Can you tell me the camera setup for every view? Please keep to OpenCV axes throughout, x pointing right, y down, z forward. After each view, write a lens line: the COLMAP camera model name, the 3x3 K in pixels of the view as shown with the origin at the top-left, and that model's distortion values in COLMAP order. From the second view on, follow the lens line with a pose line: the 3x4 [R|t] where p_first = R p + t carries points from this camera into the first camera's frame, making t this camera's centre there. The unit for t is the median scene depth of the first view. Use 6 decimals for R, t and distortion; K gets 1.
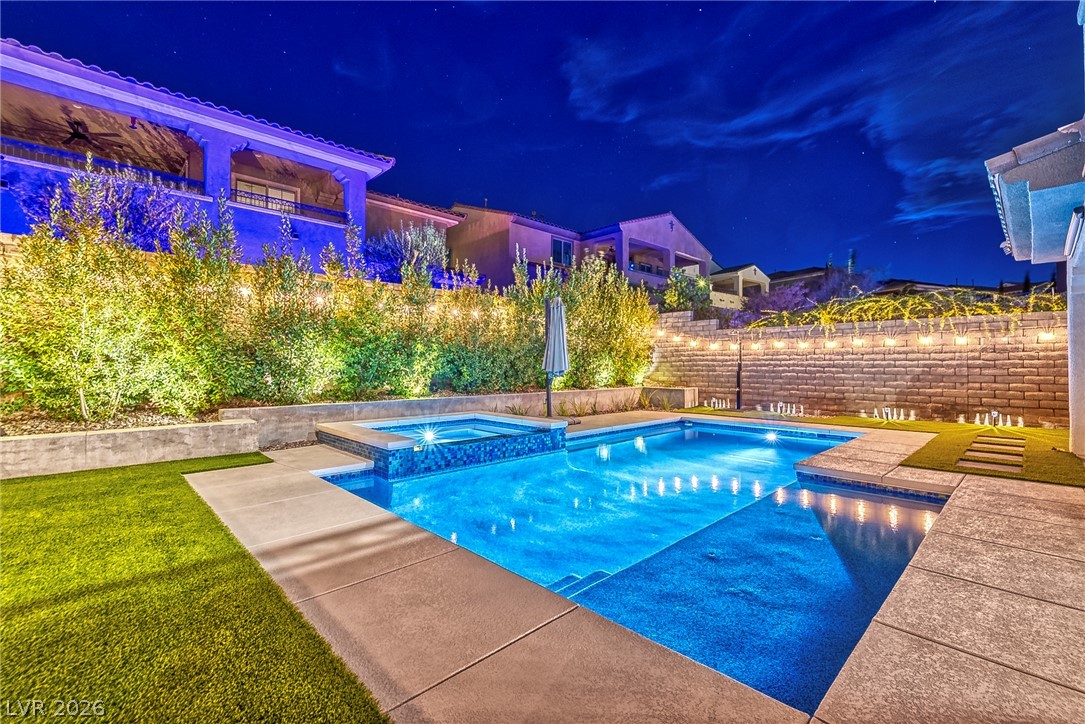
lens RADIAL K [[477.6, 0, 555.5], [0, 477.6, 355.6], [0, 0, 1]] dist [0.001535, -0.000034]
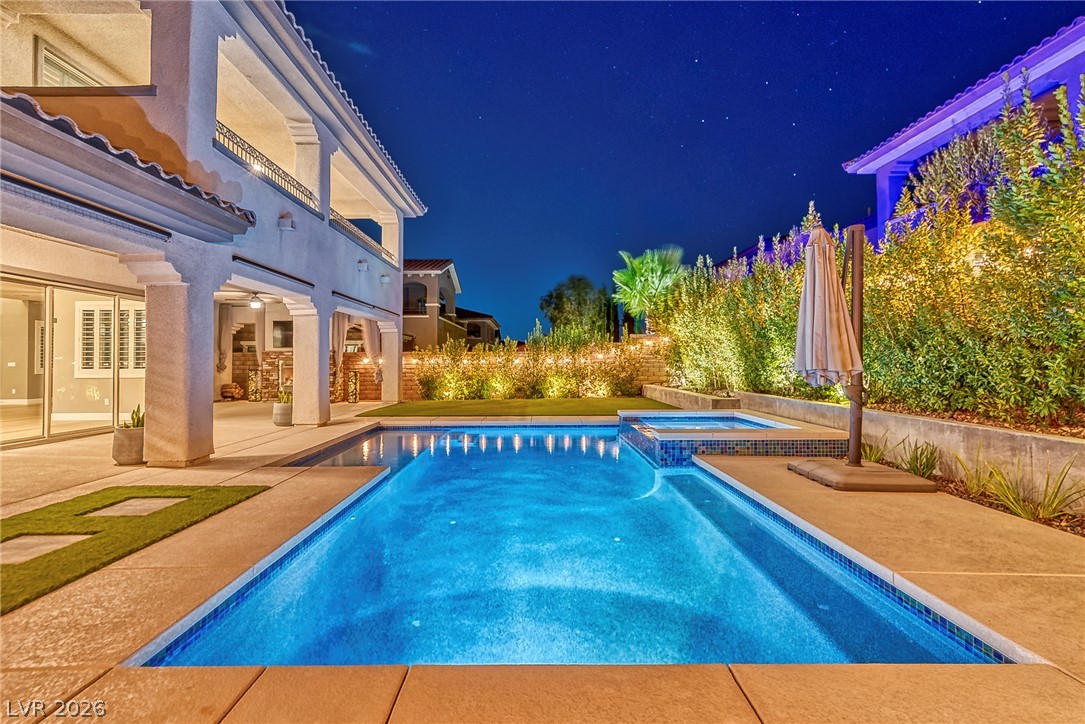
lens RADIAL K [[477.6, 0, 523.9], [0, 477.6, 361.2], [0, 0, 1]] dist [0.001535, -0.000034]
pose [[-0.713411, 0.001184, -0.700745, 0.502074], [0.017060, 0.999732, -0.015679, 0.018873], [0.700538, -0.023140, -0.713239, 0.963649]]
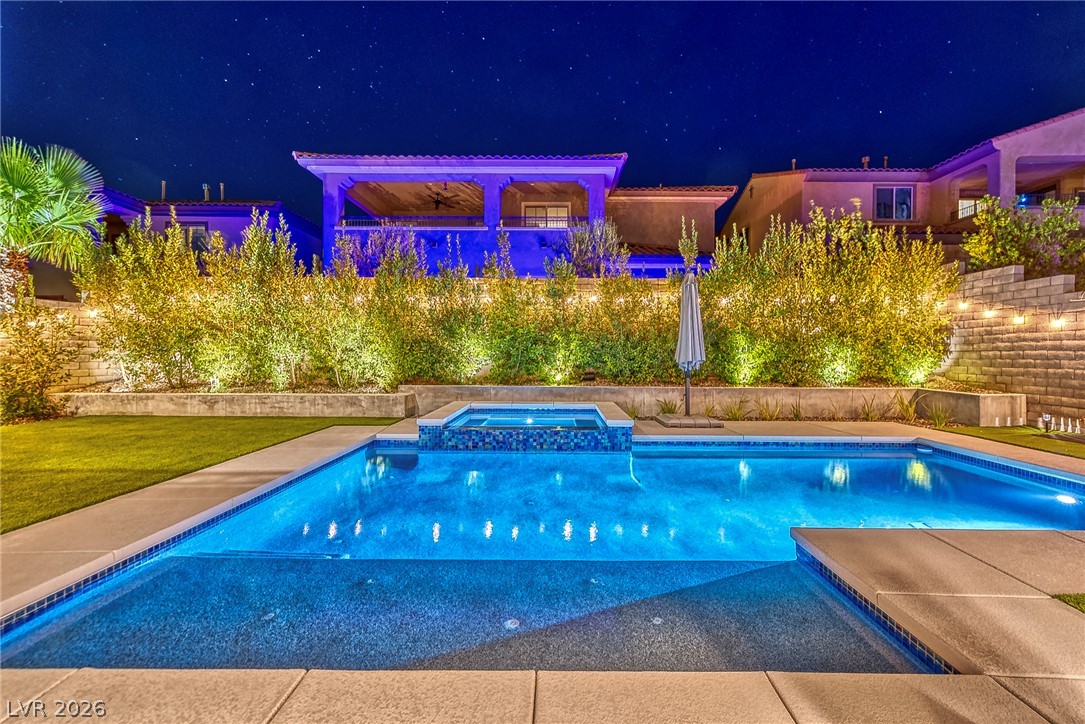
lens RADIAL K [[477.6, 0, 551.3], [0, 477.6, 354.3], [0, 0, 1]] dist [0.001535, -0.000034]
pose [[0.700963, 0.004070, -0.713186, 0.363778], [0.010069, 0.999828, 0.015602, 0.002780], [0.713127, -0.018117, 0.700801, 0.202139]]
